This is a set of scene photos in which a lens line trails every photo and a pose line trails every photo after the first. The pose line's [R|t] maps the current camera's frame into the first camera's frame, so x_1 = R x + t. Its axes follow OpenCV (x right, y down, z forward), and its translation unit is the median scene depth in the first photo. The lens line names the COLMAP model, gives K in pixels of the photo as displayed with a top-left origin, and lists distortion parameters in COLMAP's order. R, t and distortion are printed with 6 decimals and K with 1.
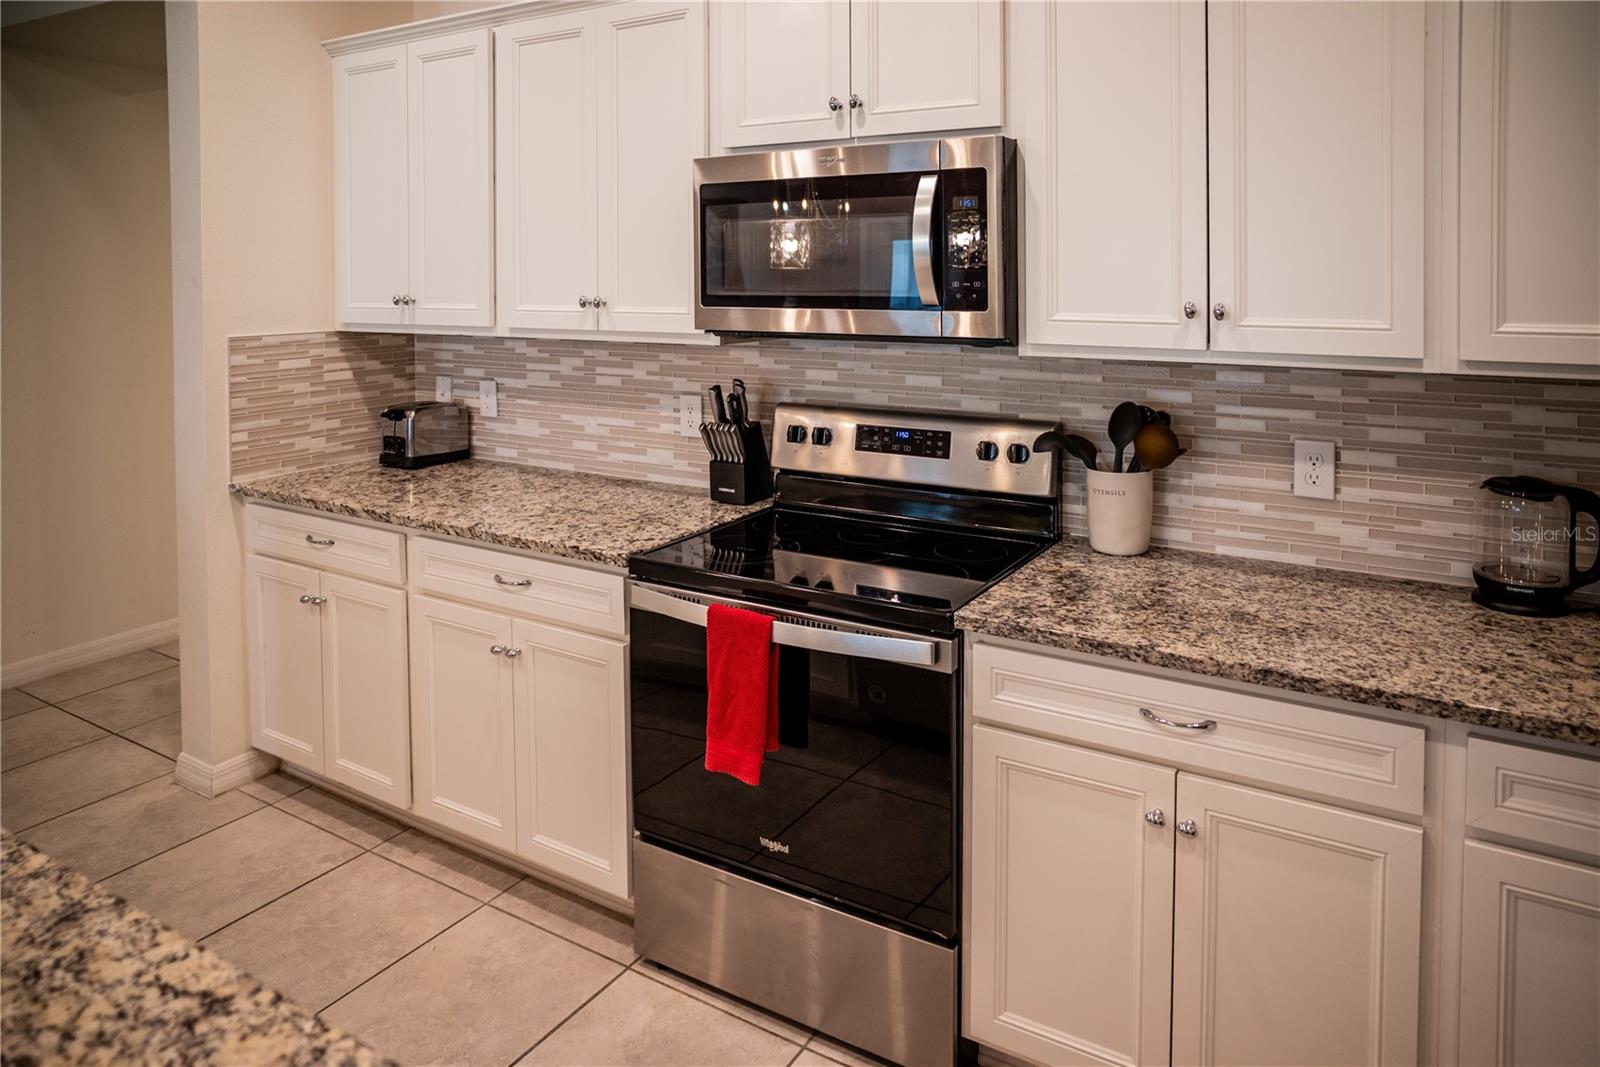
lens RADIAL K [[1017.6, 0, 859.1], [0, 1017.6, 299.2], [0, 0, 1]] dist [-0.044242, 0.082722]
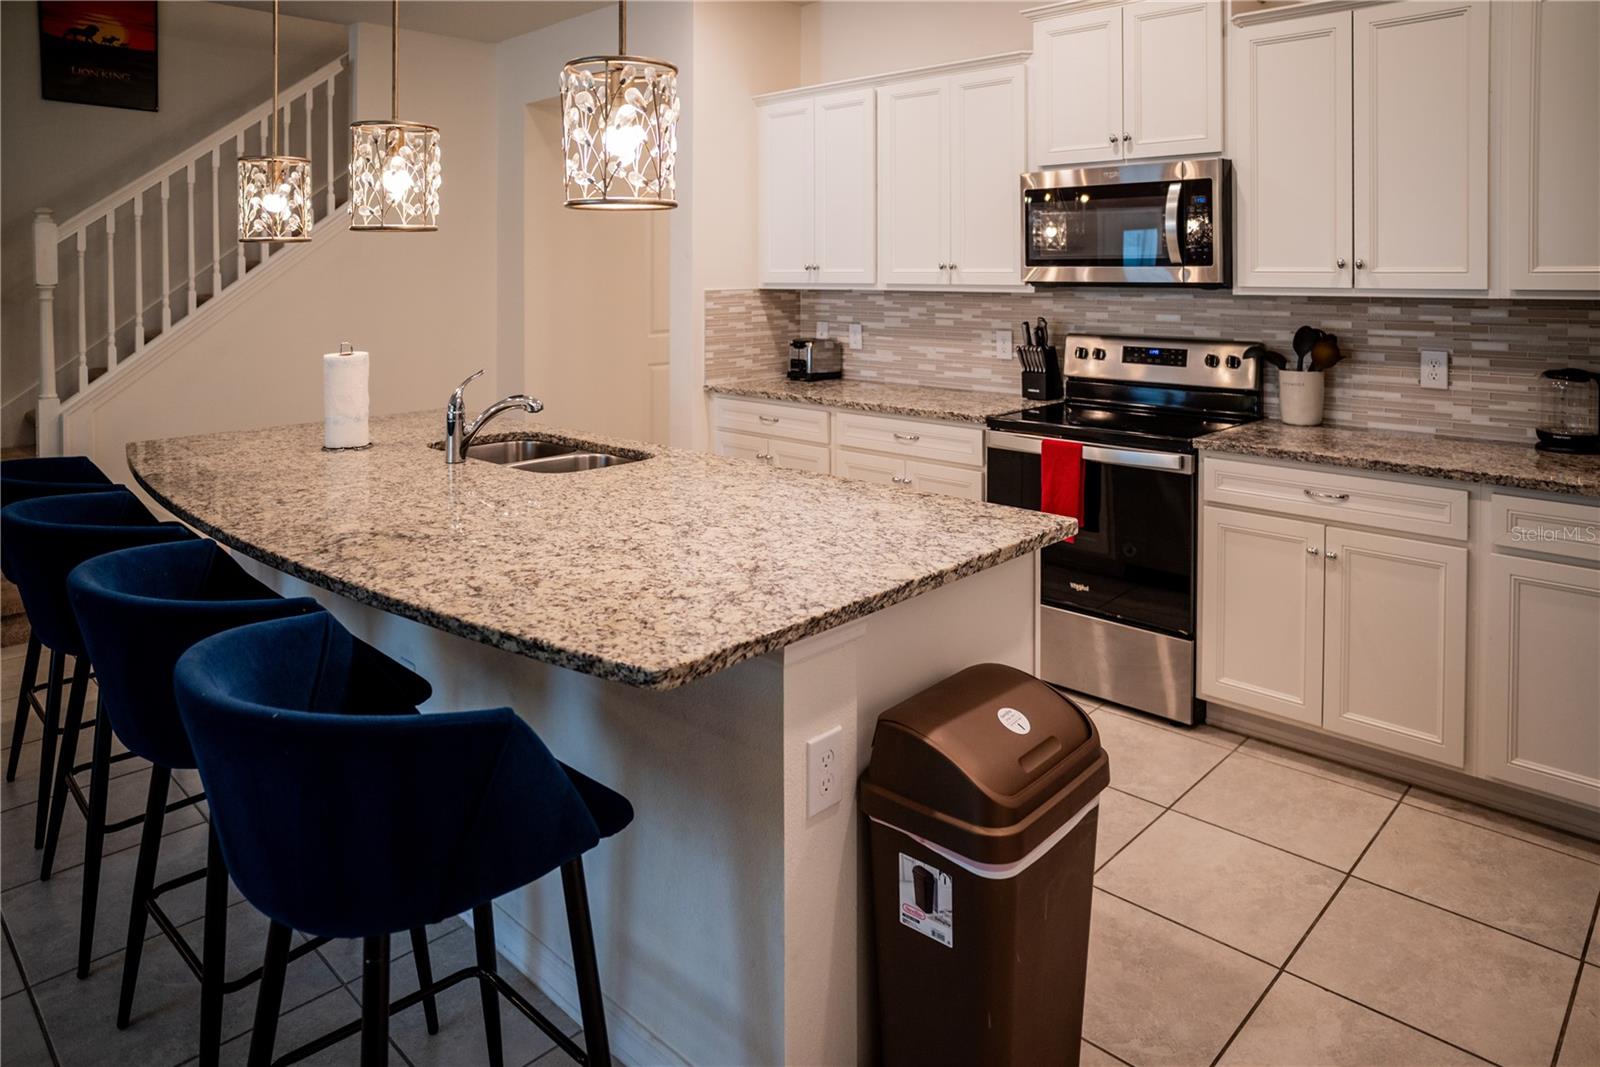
lens RADIAL K [[1016.5, 0, 870.0], [0, 1016.5, 277.2], [0, 0, 1]] dist [-0.093789, 0.156344]
pose [[0.980119, 0.001769, -0.198405, -0.075045], [-0.004749, 0.999883, -0.014541, 0.045556], [0.198356, 0.015194, 0.980012, -0.565260]]
